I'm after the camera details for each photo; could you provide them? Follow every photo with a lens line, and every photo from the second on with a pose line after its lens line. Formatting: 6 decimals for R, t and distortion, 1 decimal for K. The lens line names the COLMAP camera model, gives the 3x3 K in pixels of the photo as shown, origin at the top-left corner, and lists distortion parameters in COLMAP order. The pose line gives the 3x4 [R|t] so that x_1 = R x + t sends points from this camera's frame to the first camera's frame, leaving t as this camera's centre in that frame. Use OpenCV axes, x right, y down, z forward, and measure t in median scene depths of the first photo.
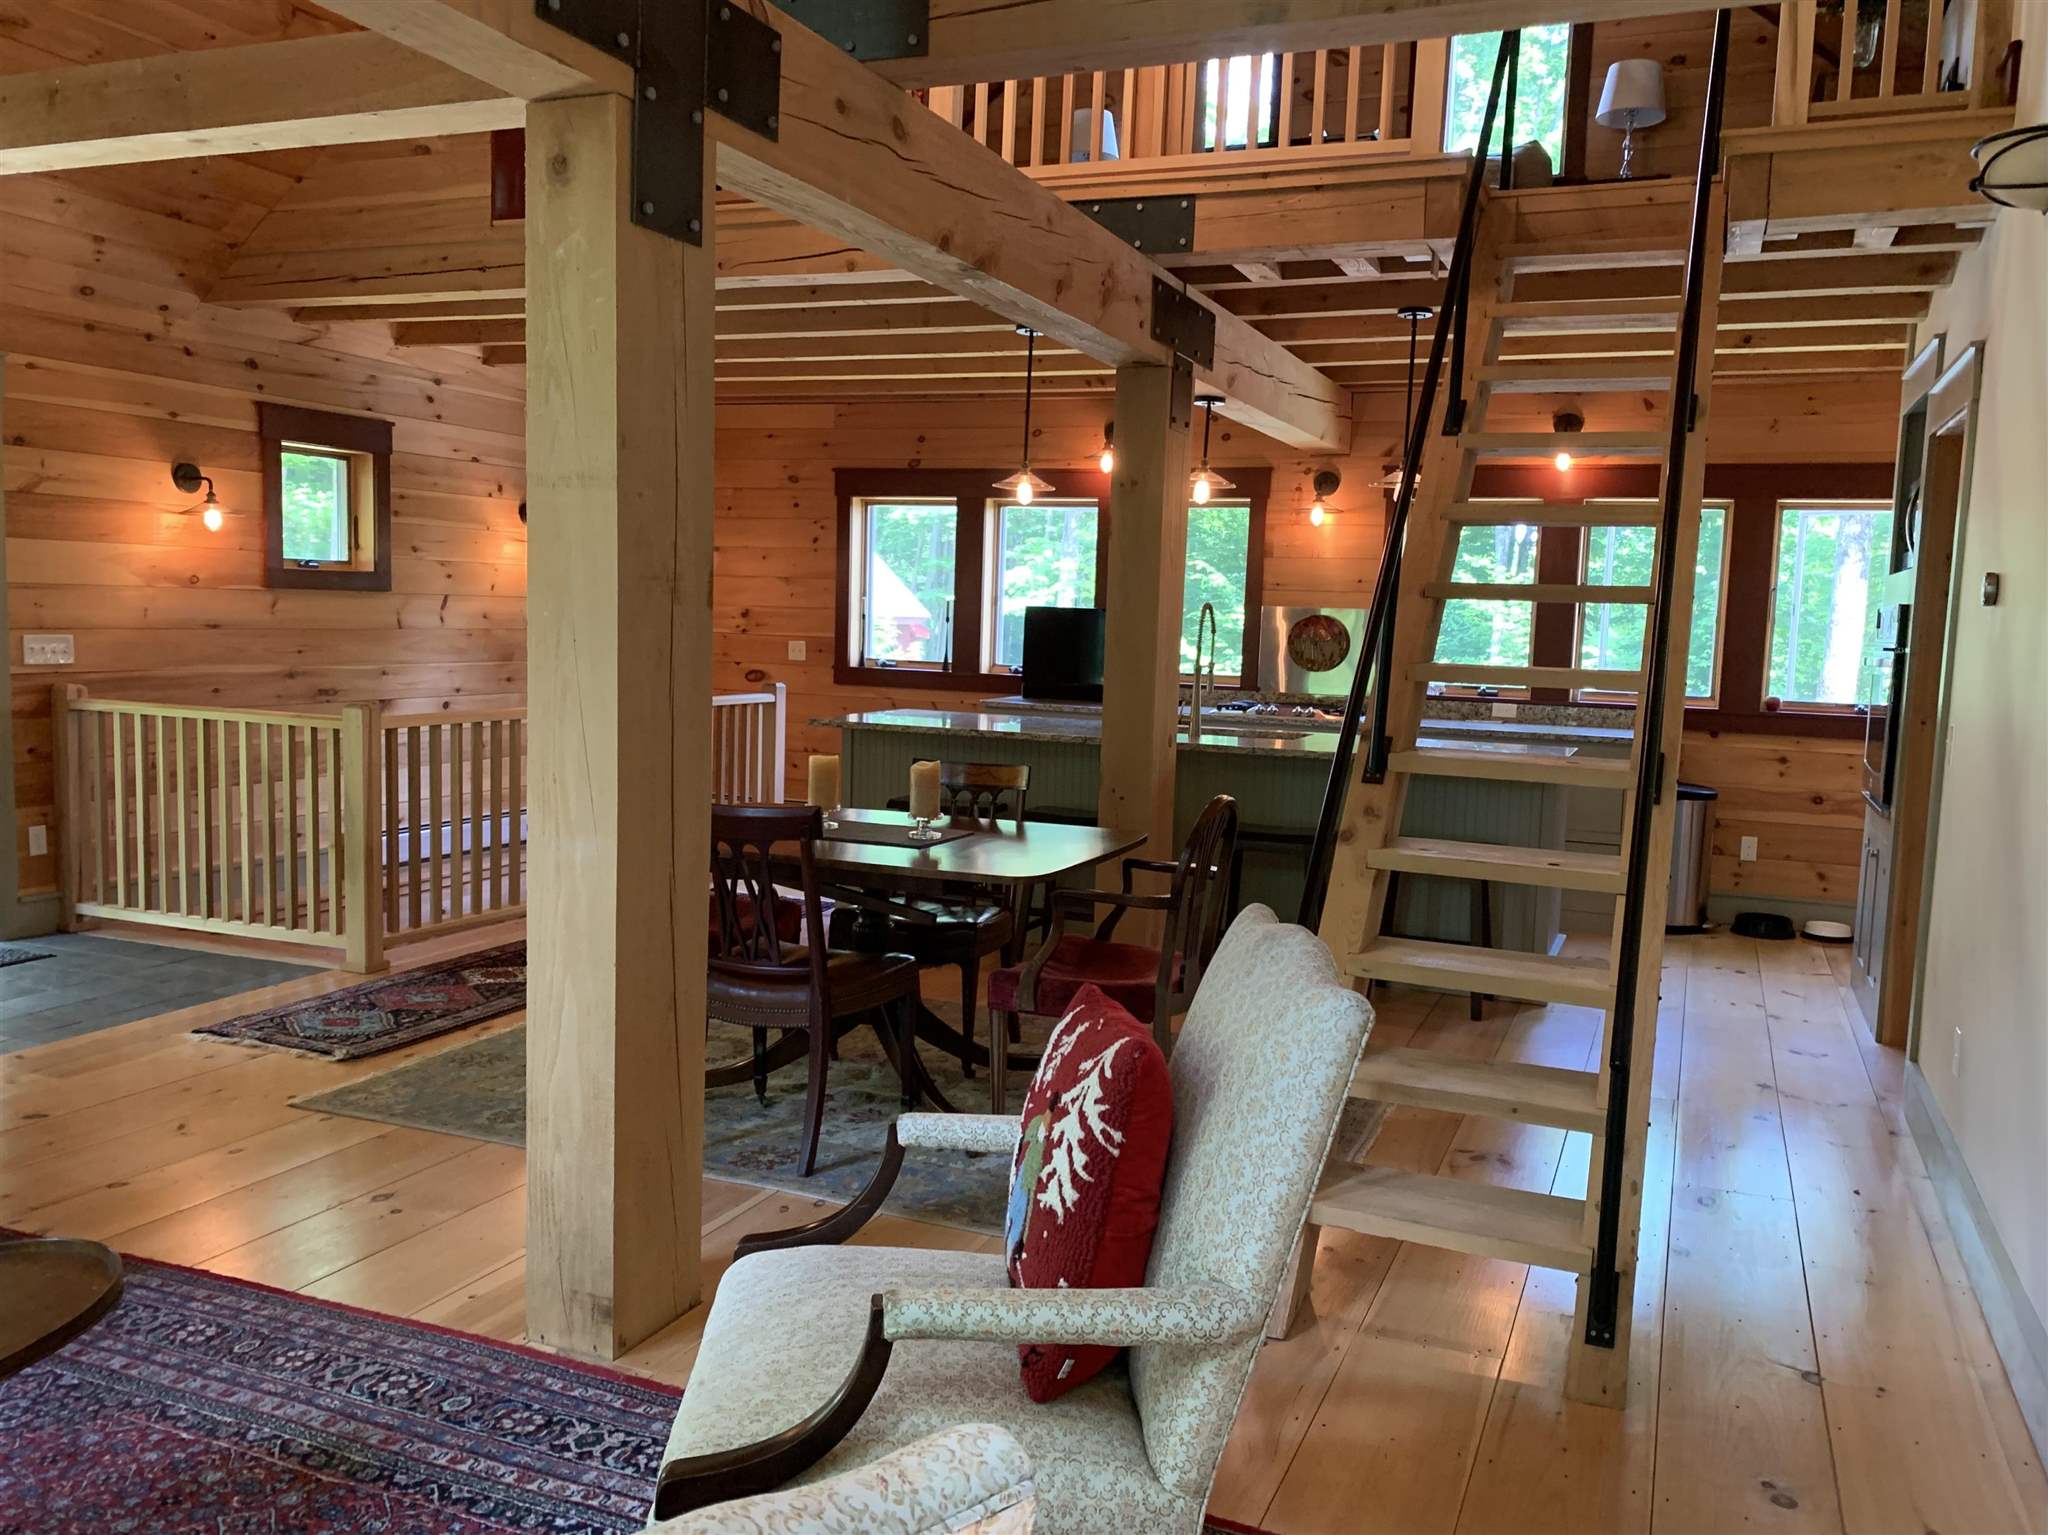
lens RADIAL K [[1553.7, 0, 1016.9], [0, 1553.7, 774.3], [0, 0, 1]] dist [-0.003358, -0.020754]
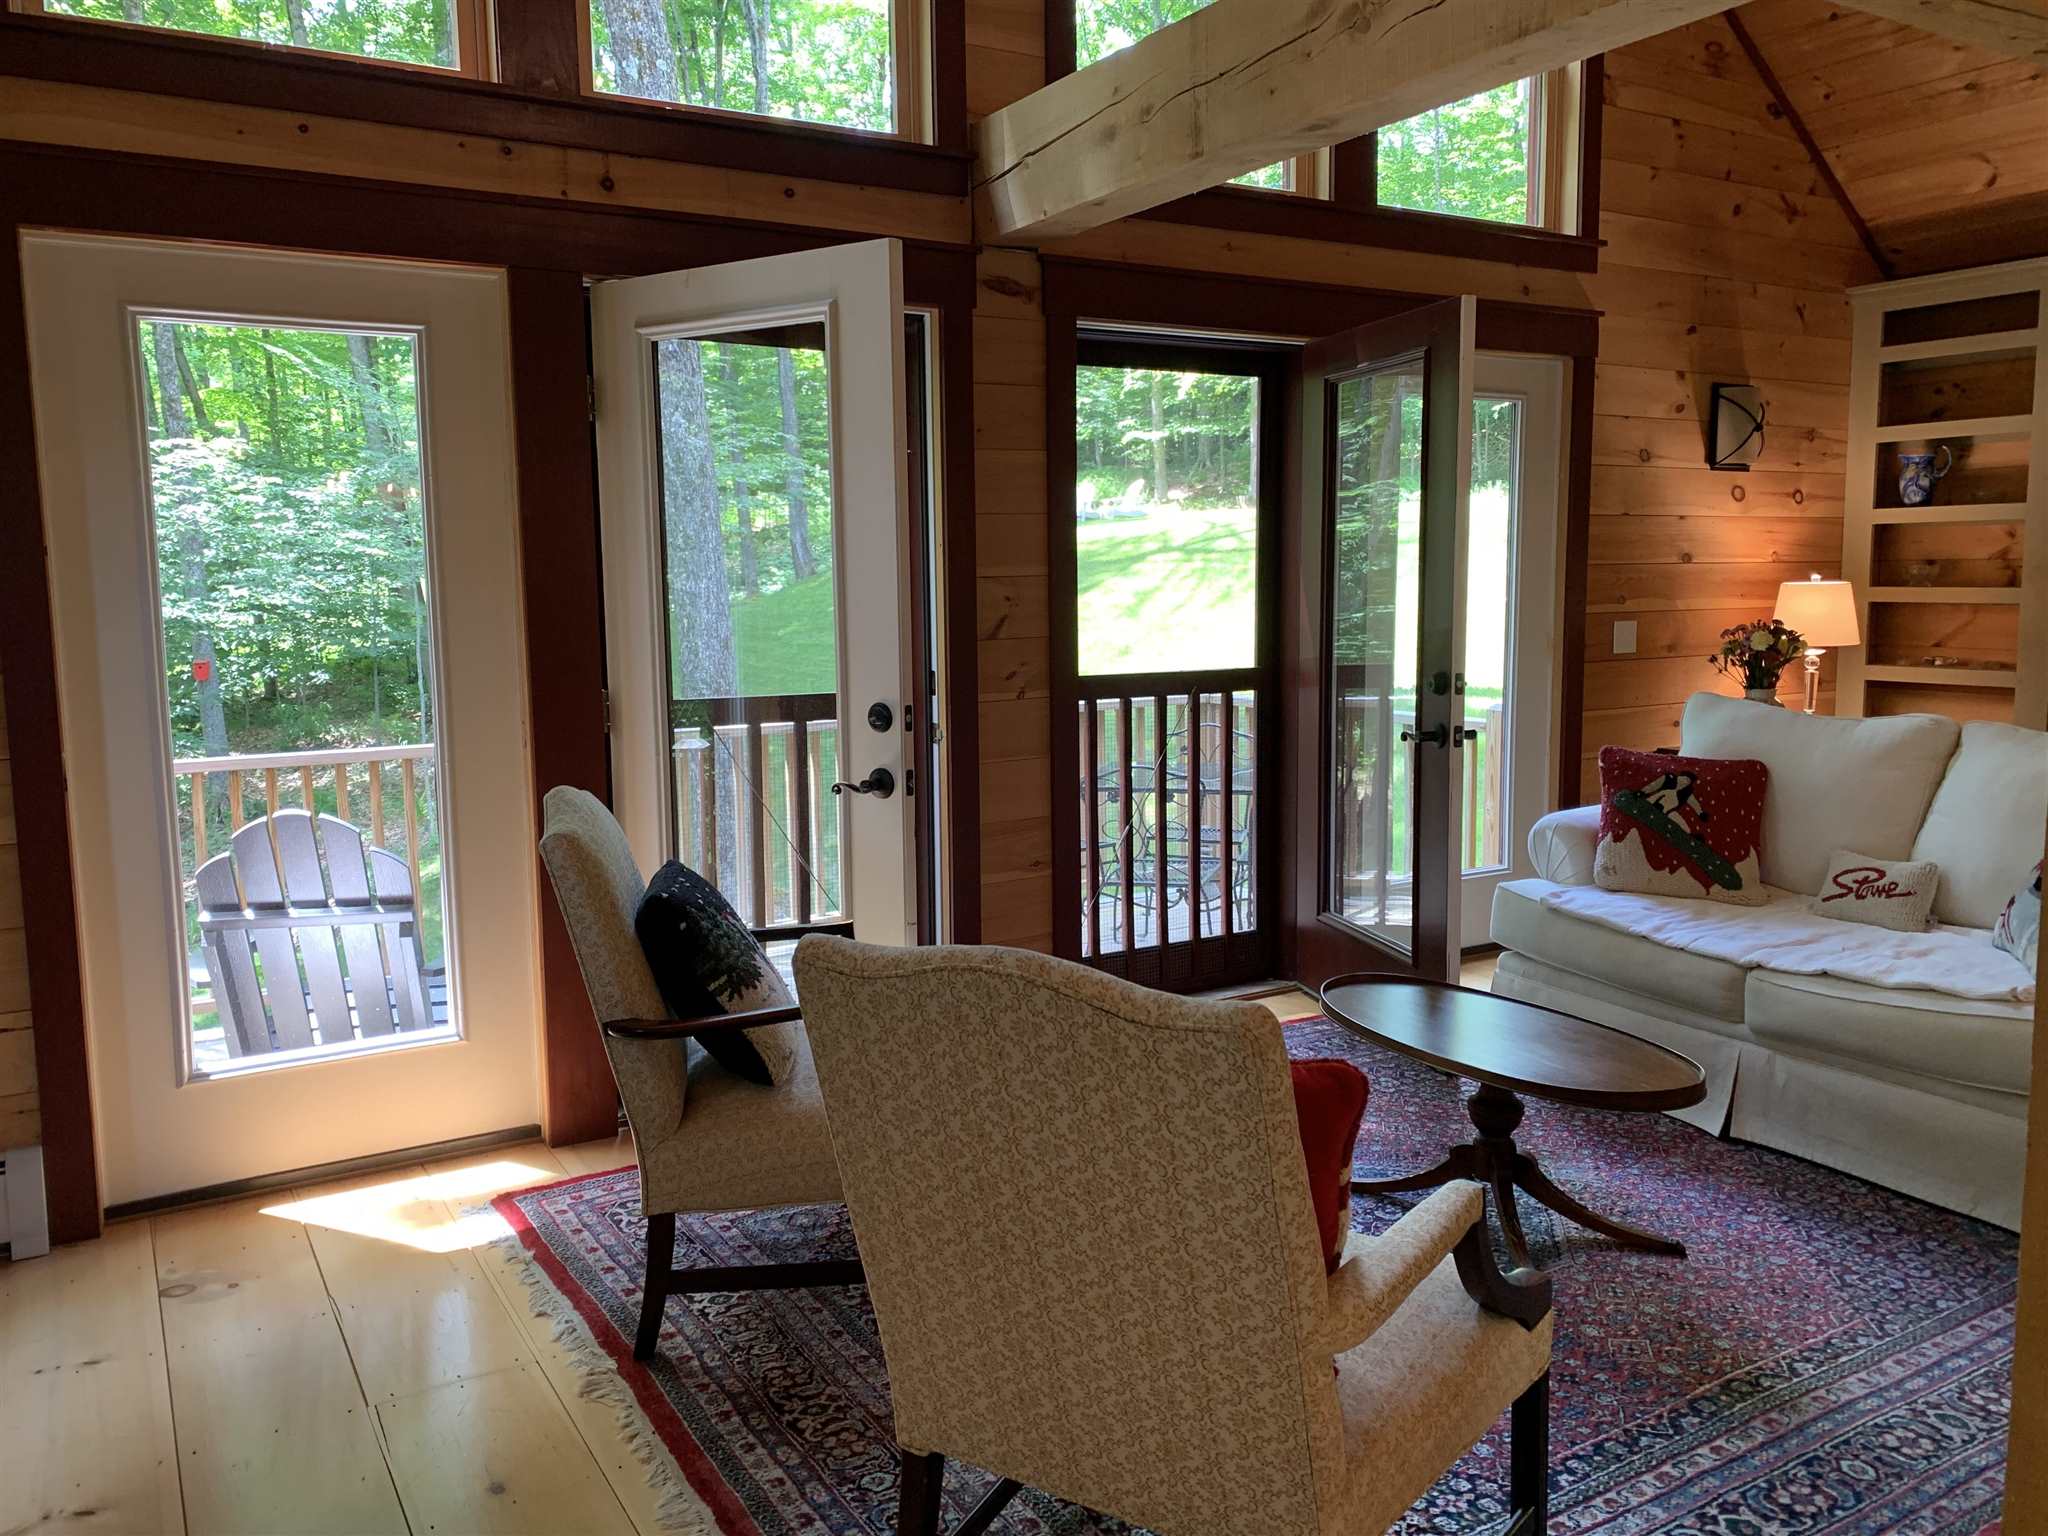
lens RADIAL K [[1553.7, 0, 1024.1], [0, 1553.7, 764.6], [0, 0, 1]] dist [-0.003358, -0.020754]
pose [[-0.603088, 0.070072, -0.794591, 0.597584], [-0.084072, 0.985002, 0.150673, -0.078518], [0.793232, 0.157672, -0.588152, 1.099274]]
